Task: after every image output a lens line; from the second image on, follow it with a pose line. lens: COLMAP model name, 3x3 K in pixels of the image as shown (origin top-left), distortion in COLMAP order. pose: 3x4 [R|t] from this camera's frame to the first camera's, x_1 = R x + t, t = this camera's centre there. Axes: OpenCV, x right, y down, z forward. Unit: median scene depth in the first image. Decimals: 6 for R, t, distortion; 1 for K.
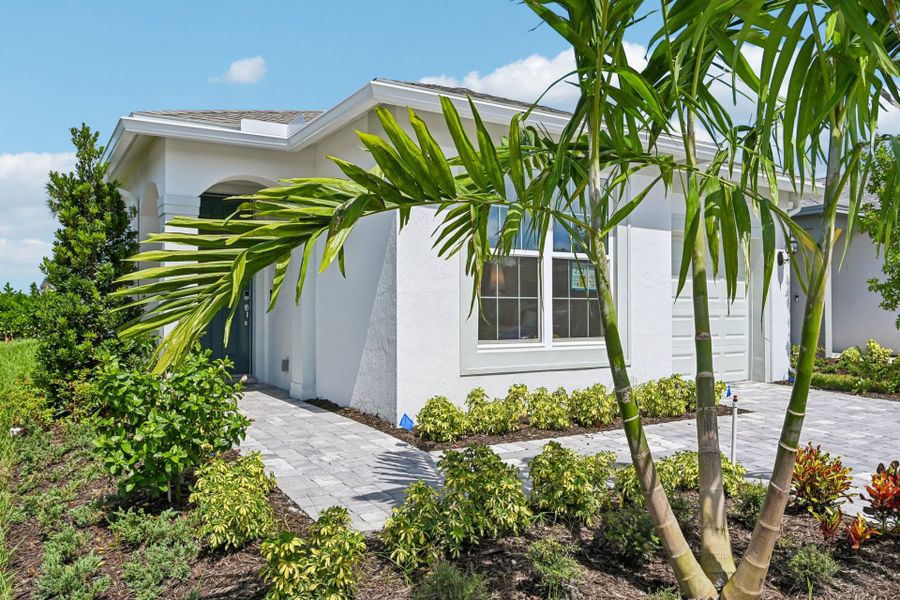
lens RADIAL K [[593.1, 0, 450.0], [0, 593.1, 300.0], [0, 0, 1]] dist [0.066269, -0.001614]
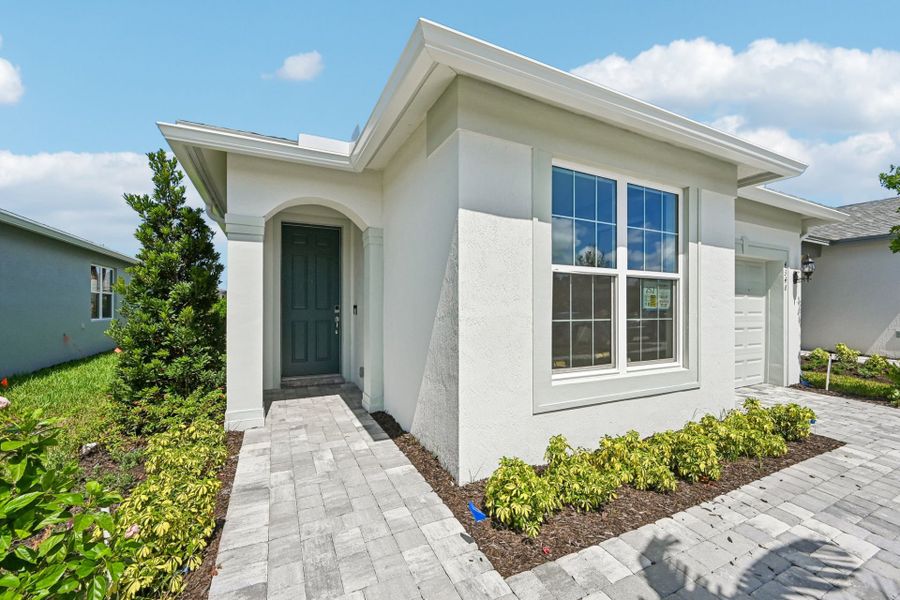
lens RADIAL K [[356.8, 0, 451.4], [0, 356.8, 294.9], [0, 0, 1]] dist [-0.001186, -0.000194]
pose [[0.993063, 0.003489, -0.117528, -0.035068], [-0.006247, 0.999714, -0.023100, -0.027189], [0.117414, 0.023674, 0.992801, 0.416368]]
